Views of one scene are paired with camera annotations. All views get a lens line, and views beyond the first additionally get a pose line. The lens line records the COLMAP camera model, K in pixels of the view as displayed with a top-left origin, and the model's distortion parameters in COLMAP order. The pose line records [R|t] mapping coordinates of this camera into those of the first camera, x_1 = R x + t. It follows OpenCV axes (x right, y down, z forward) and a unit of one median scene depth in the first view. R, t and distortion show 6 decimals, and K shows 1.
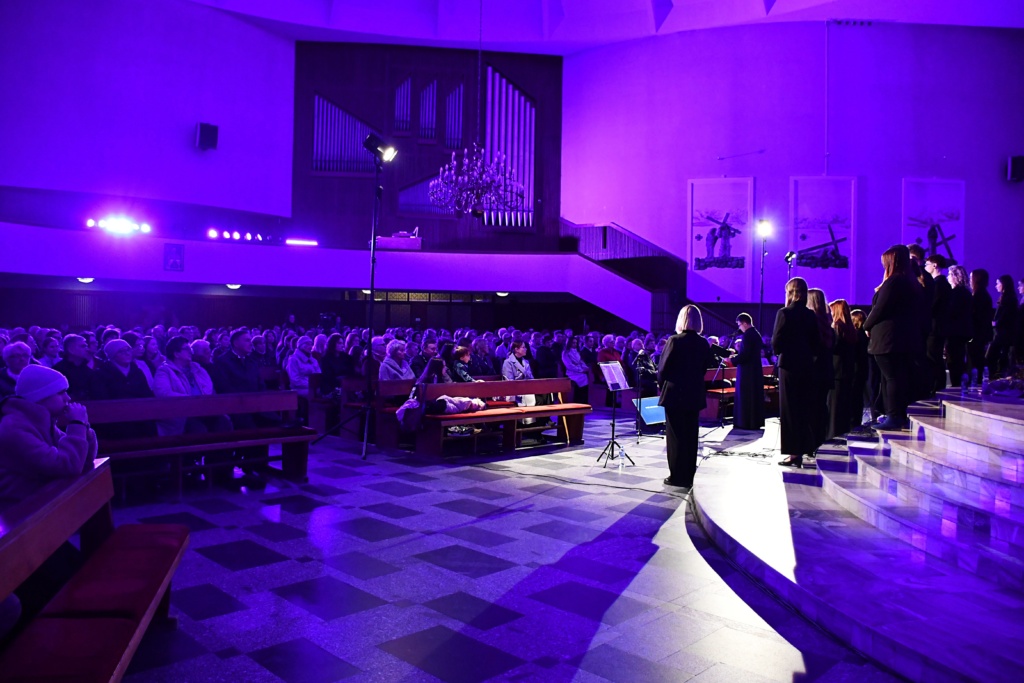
lens RADIAL K [[815.7, 0, 517.0], [0, 815.7, 342.5], [0, 0, 1]] dist [-0.123904, 0.067674]
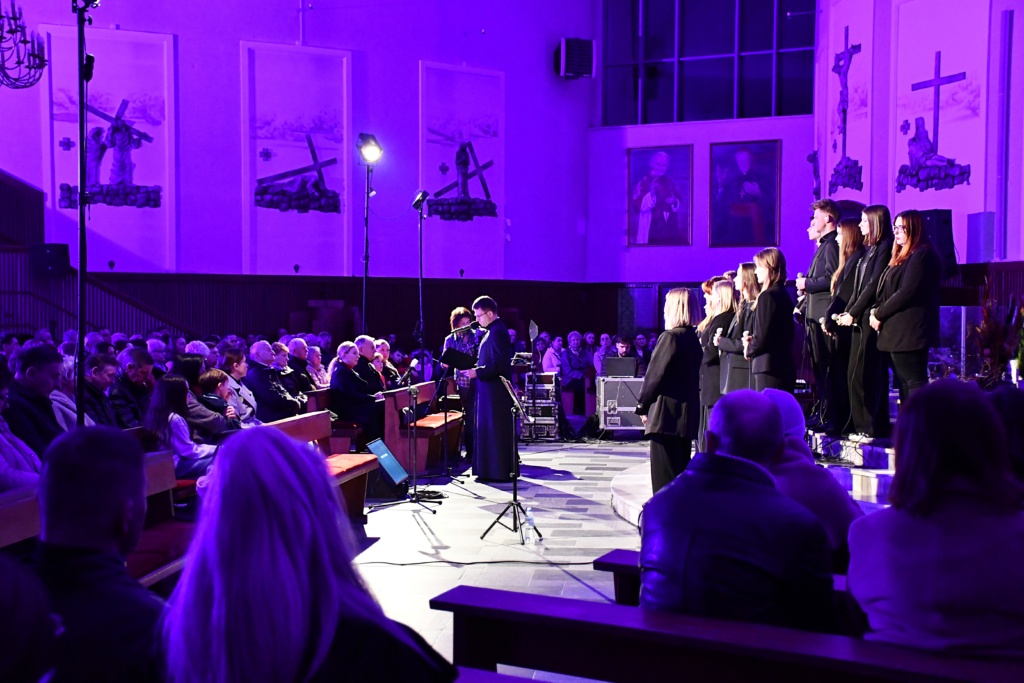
lens RADIAL K [[1673.0, 0, 503.1], [0, 1673.0, 337.2], [0, 0, 1]] dist [0.282853, 0.000000]
pose [[0.769155, -0.024043, 0.638610, -0.475169], [0.028180, 0.999596, 0.003693, -0.008338], [-0.638440, 0.015156, 0.769522, -0.004301]]
